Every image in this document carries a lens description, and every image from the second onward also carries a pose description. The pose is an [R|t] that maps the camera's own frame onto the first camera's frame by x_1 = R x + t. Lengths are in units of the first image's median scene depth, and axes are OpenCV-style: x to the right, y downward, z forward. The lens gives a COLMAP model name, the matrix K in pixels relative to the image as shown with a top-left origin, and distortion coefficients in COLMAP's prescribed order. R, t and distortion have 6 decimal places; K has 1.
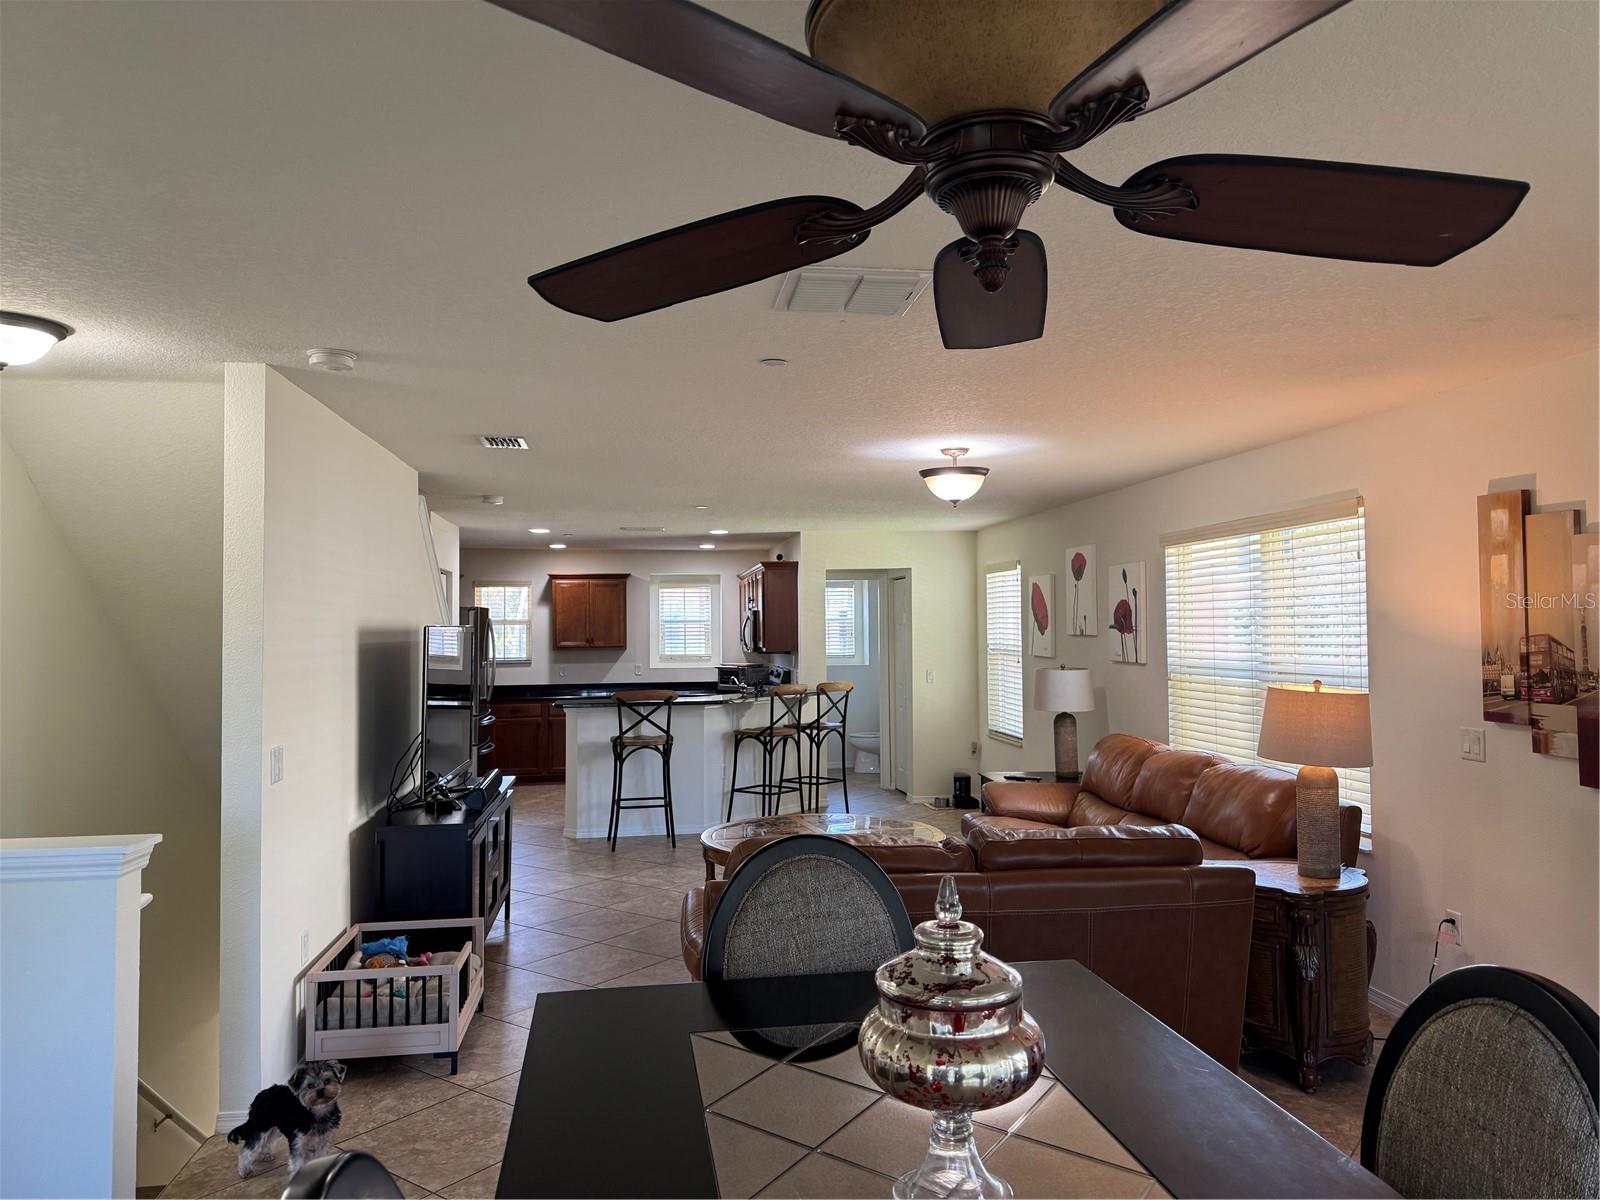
lens RADIAL K [[1132.5, 0, 800.0], [0, 1132.5, 600.0], [0, 0, 1]] dist [0.048012, -0.003919]
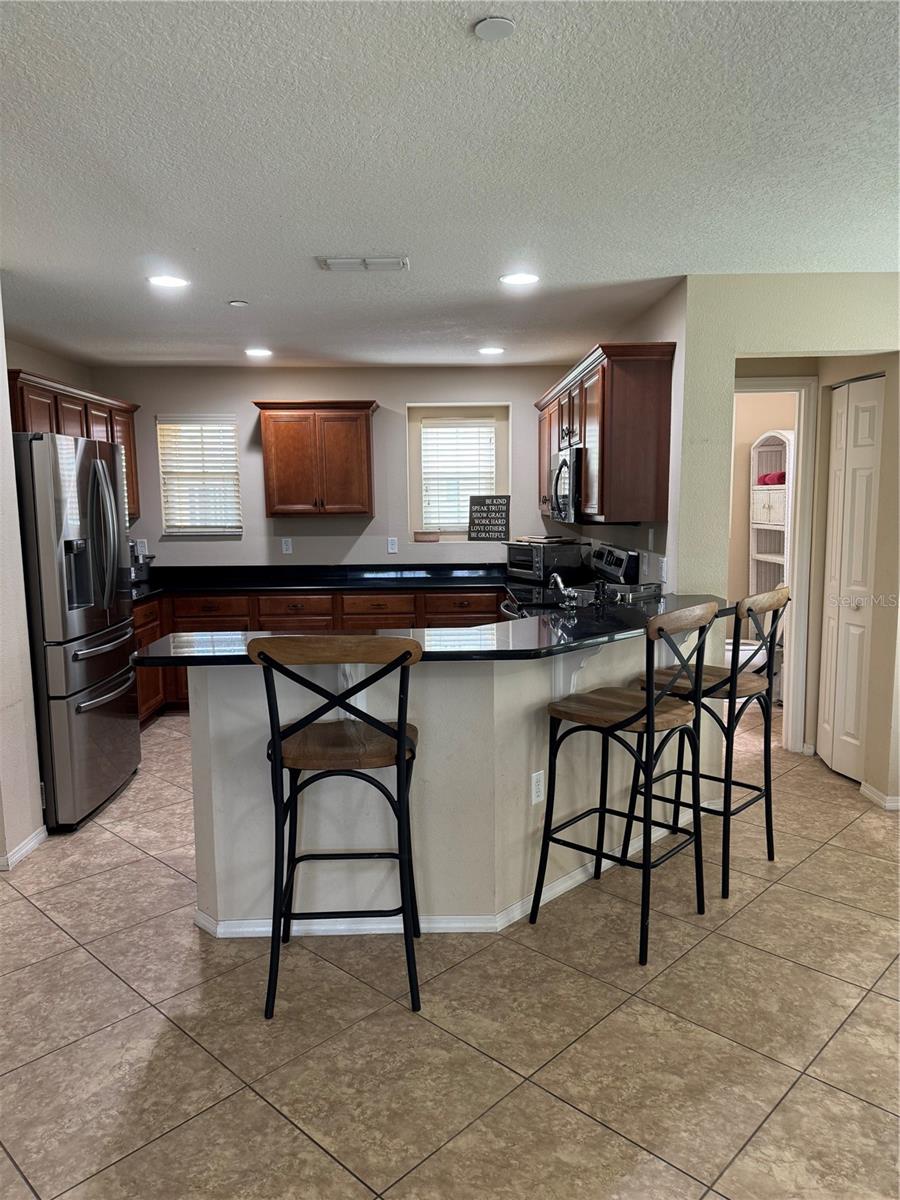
lens RADIAL K [[849.4, 0, 438.2], [0, 849.4, 624.3], [0, 0, 1]] dist [0.048012, -0.003919]
pose [[0.990619, 0.022385, -0.134809, -0.055299], [0.000846, 0.985470, 0.169850, 0.025974], [0.136652, -0.168371, 0.976206, 0.633506]]
